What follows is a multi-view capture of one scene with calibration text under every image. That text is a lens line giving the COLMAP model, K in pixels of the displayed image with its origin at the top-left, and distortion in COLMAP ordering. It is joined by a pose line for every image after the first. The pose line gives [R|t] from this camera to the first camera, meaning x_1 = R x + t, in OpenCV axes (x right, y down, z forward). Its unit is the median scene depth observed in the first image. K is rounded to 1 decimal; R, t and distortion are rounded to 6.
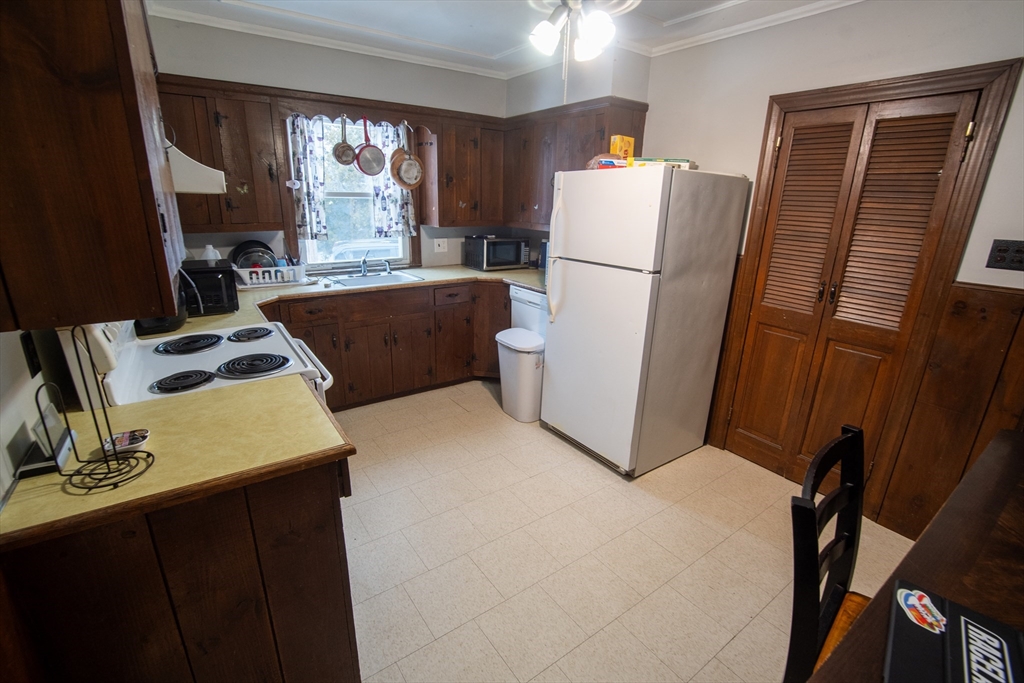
lens RADIAL K [[449.8, 0, 508.7], [0, 449.8, 342.1], [0, 0, 1]] dist [-0.038055, 0.007859]
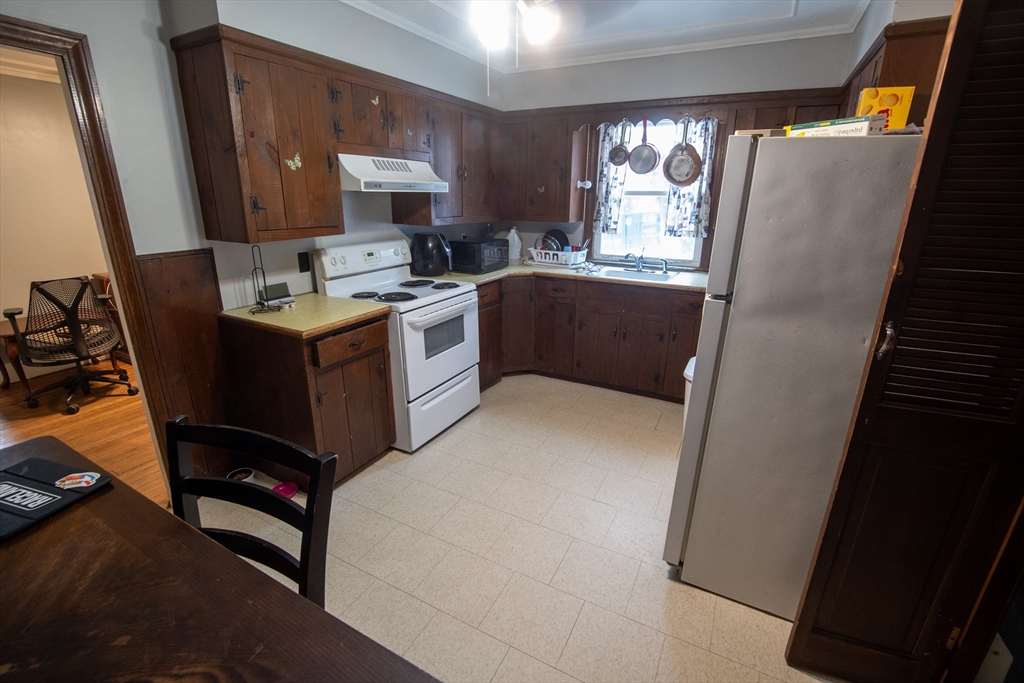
lens RADIAL K [[449.8, 0, 510.6], [0, 449.8, 341.3], [0, 0, 1]] dist [-0.038055, 0.007859]
pose [[0.457171, 0.257979, -0.851141, 0.518433], [-0.266170, 0.952831, 0.145833, -0.071841], [0.848615, 0.159877, 0.504273, 0.274967]]
